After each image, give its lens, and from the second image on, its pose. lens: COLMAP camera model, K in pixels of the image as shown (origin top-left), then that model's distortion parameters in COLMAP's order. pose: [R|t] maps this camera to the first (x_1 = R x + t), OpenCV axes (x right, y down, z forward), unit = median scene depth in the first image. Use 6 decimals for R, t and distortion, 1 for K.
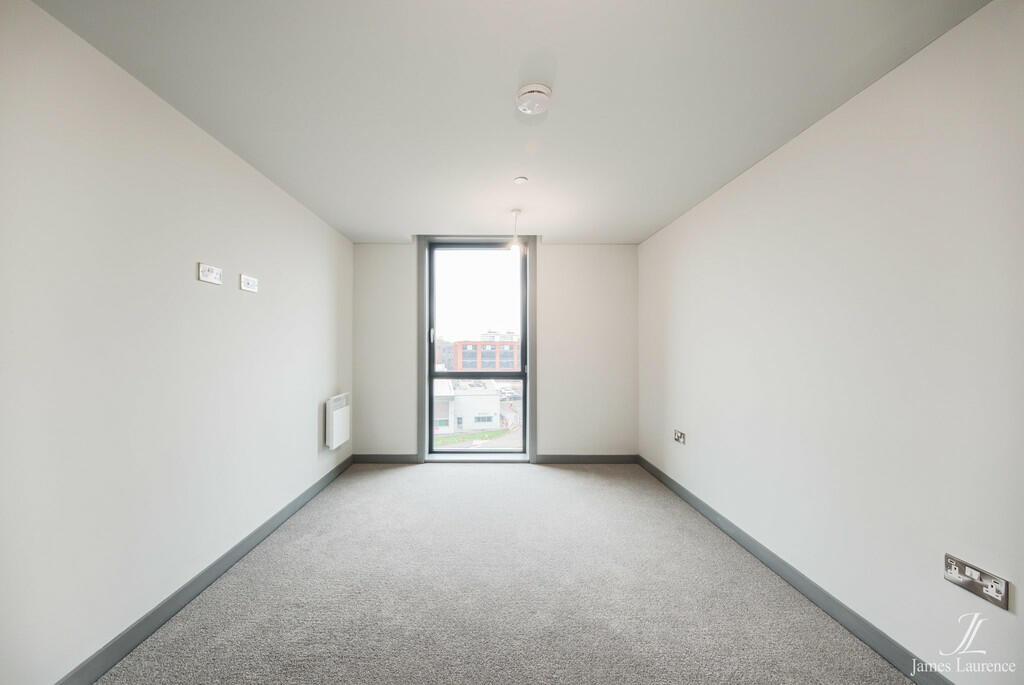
lens RADIAL K [[368.6, 0, 491.9], [0, 368.6, 342.1], [0, 0, 1]] dist [0.001122, 0.000071]
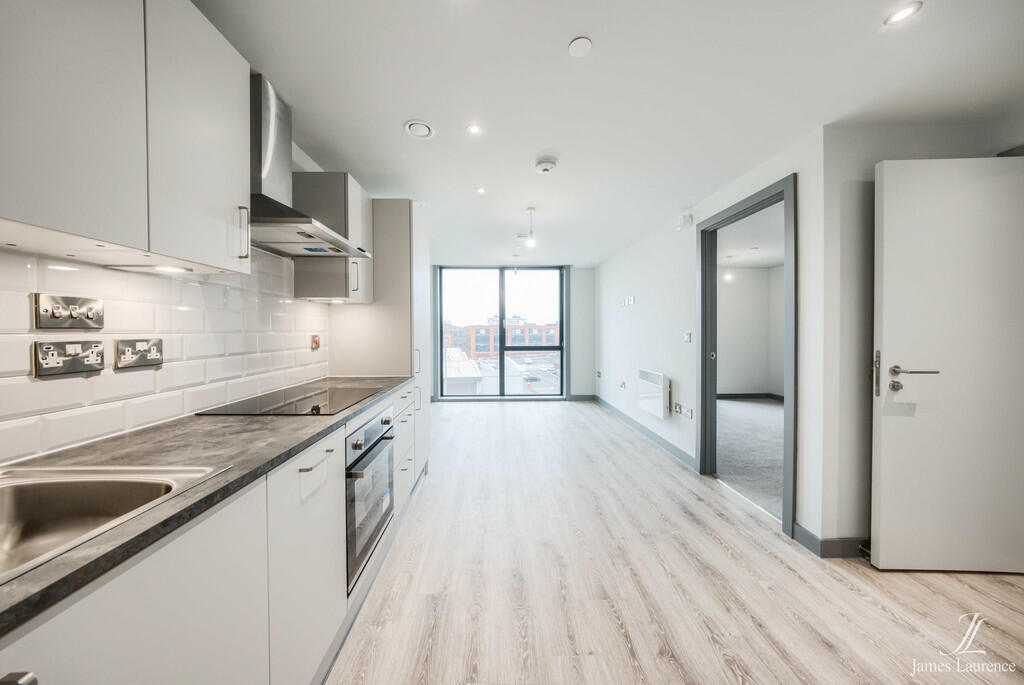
lens RADIAL K [[352.9, 0, 511.7], [0, 352.9, 331.6], [0, 0, 1]] dist [0.000599, -0.000001]
pose [[0.999249, -0.003293, 0.038597, -0.206069], [0.002725, 0.999888, 0.014748, -0.006830], [-0.038641, -0.014632, 0.999146, -0.588082]]
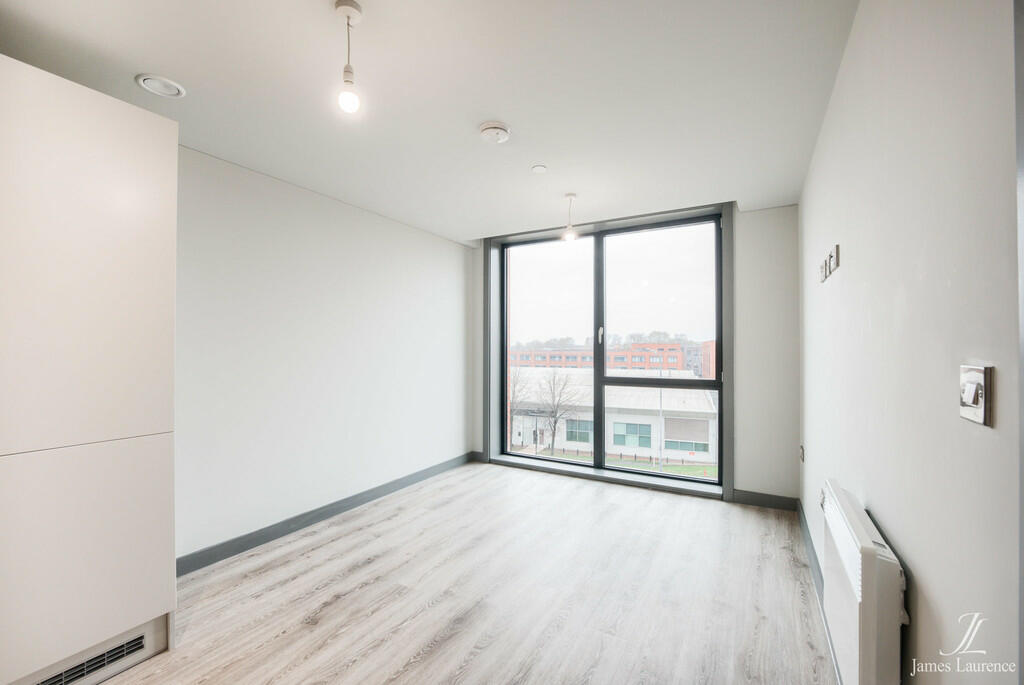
lens RADIAL K [[436.7, 0, 512.0], [0, 436.7, 342.5], [0, 0, 1]] dist [-0.019251, -0.000209]
pose [[0.868703, -0.002754, -0.495326, 0.170477], [0.003151, 0.999995, -0.000034, -0.000166], [0.495324, -0.001531, 0.868707, -0.004707]]
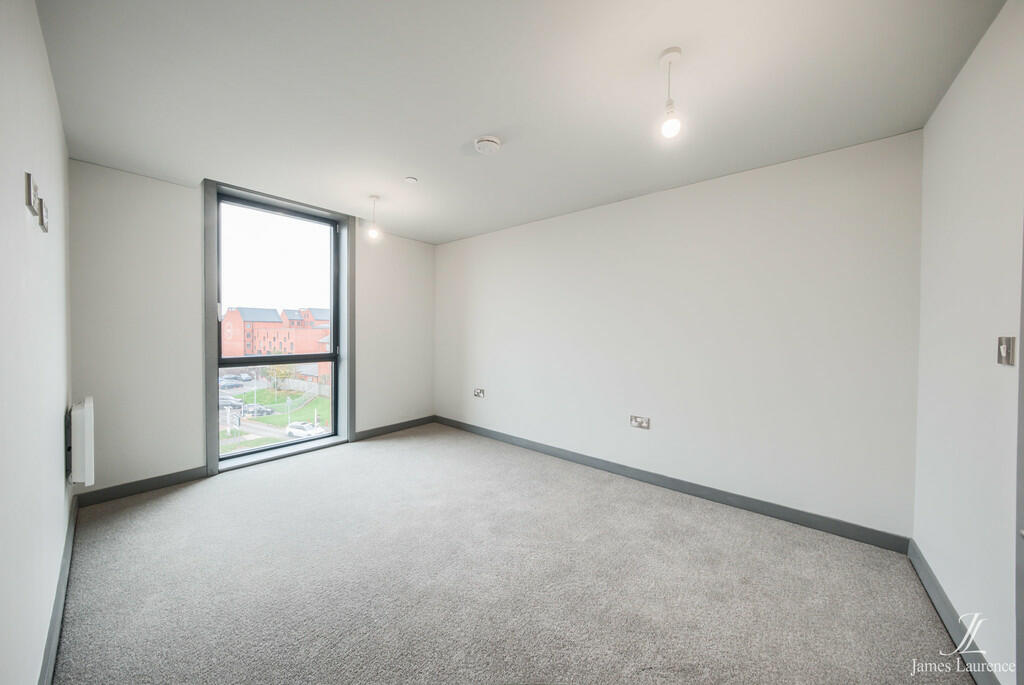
lens RADIAL K [[356.7, 0, 505.9], [0, 356.7, 339.2], [0, 0, 1]] dist [-0.000653, -0.000070]
pose [[0.639073, -0.014558, 0.769009, -0.376334], [-0.021028, 0.999116, 0.036389, -0.001089], [-0.768859, -0.039426, 0.638202, 0.048862]]
